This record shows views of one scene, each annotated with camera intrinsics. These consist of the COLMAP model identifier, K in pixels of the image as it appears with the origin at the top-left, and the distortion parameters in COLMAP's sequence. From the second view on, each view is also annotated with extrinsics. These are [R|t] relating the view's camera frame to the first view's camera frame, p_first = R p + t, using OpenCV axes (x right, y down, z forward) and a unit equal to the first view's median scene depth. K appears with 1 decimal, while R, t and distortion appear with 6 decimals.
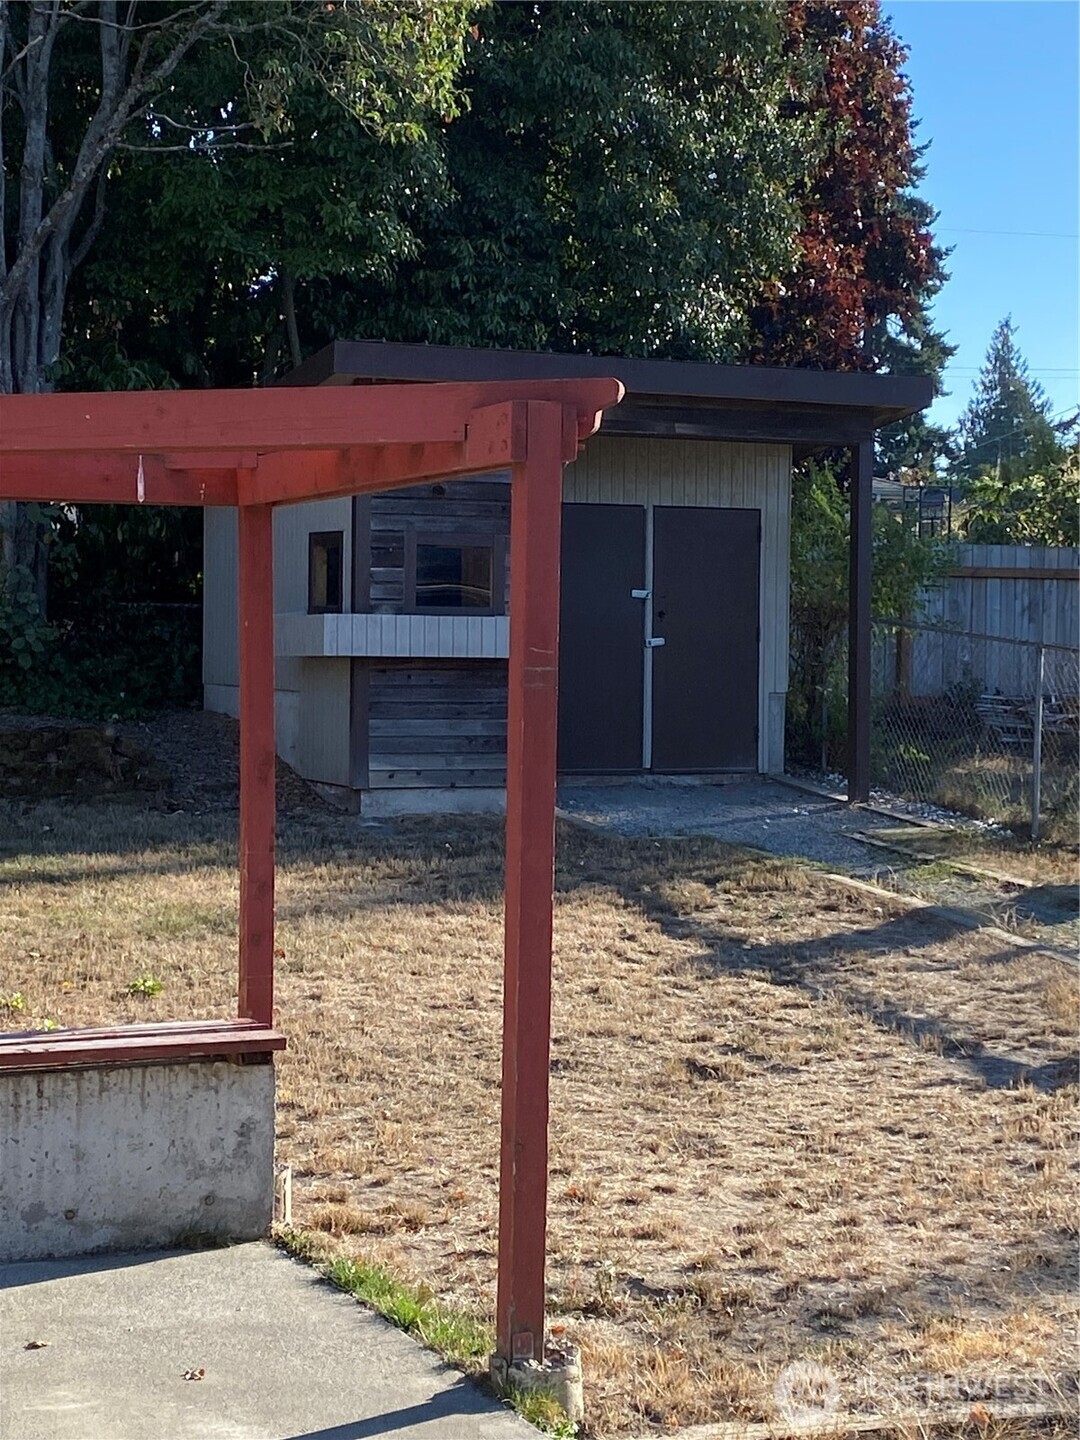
lens RADIAL K [[2683.7, 0, 541.3], [0, 2683.7, 708.7], [0, 0, 1]] dist [0.189978, 0.000000]
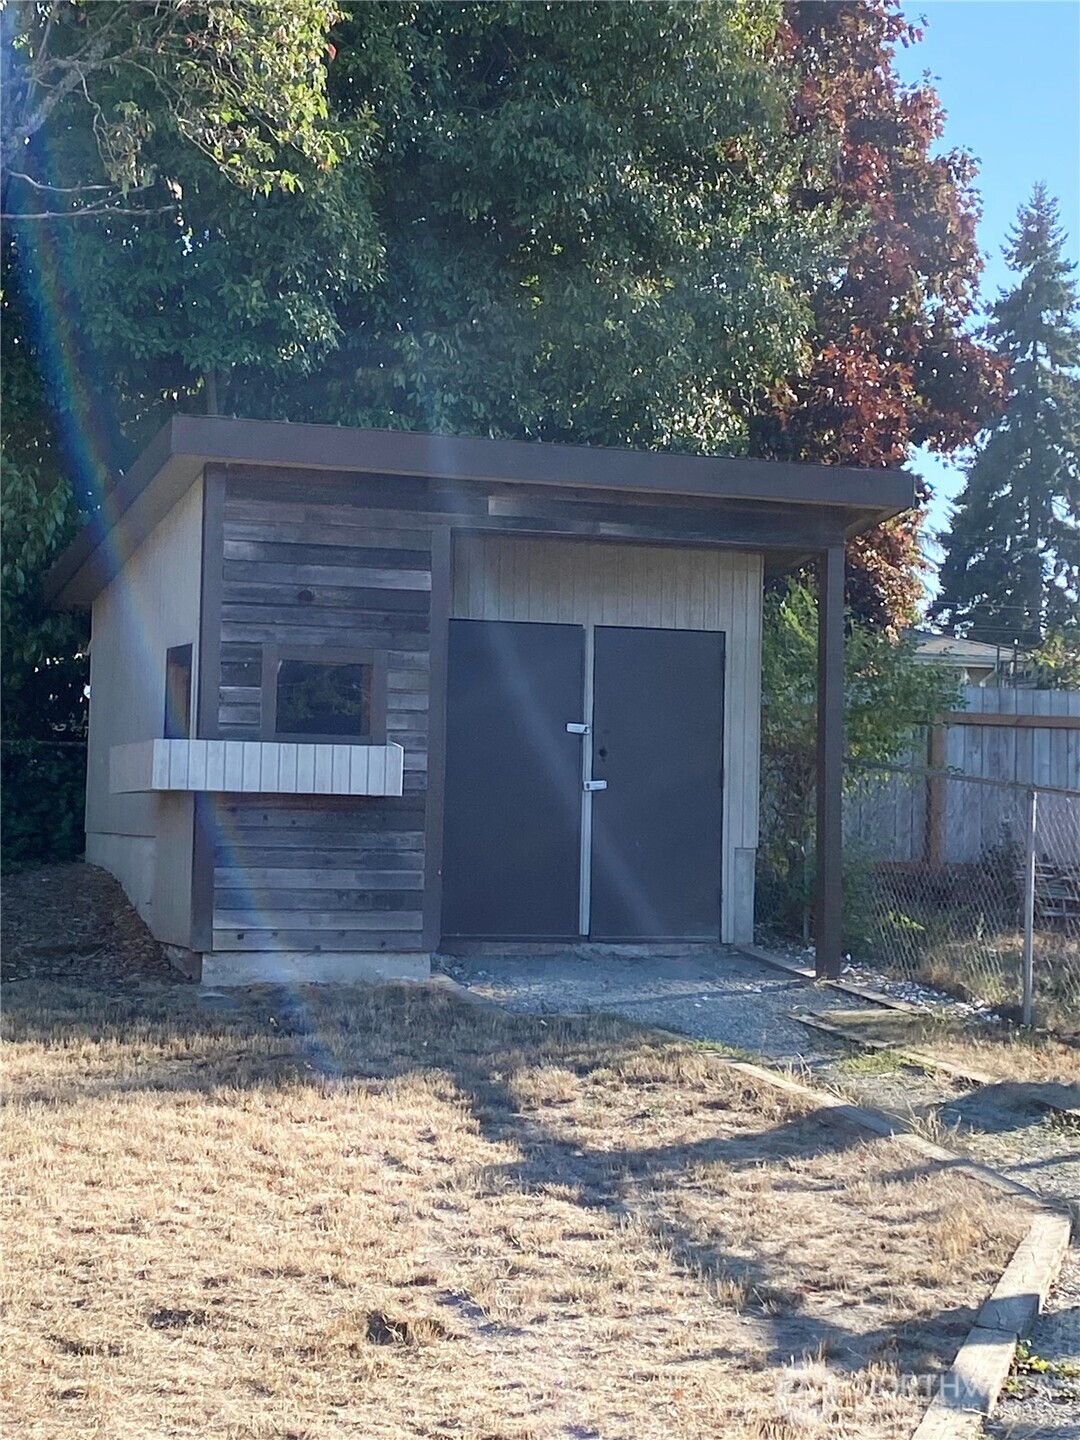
lens RADIAL K [[2683.7, 0, 514.8], [0, 2683.7, 688.3], [0, 0, 1]] dist [0.189978, 0.000000]
pose [[0.996779, 0.005810, -0.079981, 0.093577], [-0.012140, 0.996809, -0.078889, 0.013004], [0.079267, 0.079606, 0.993670, 0.169390]]
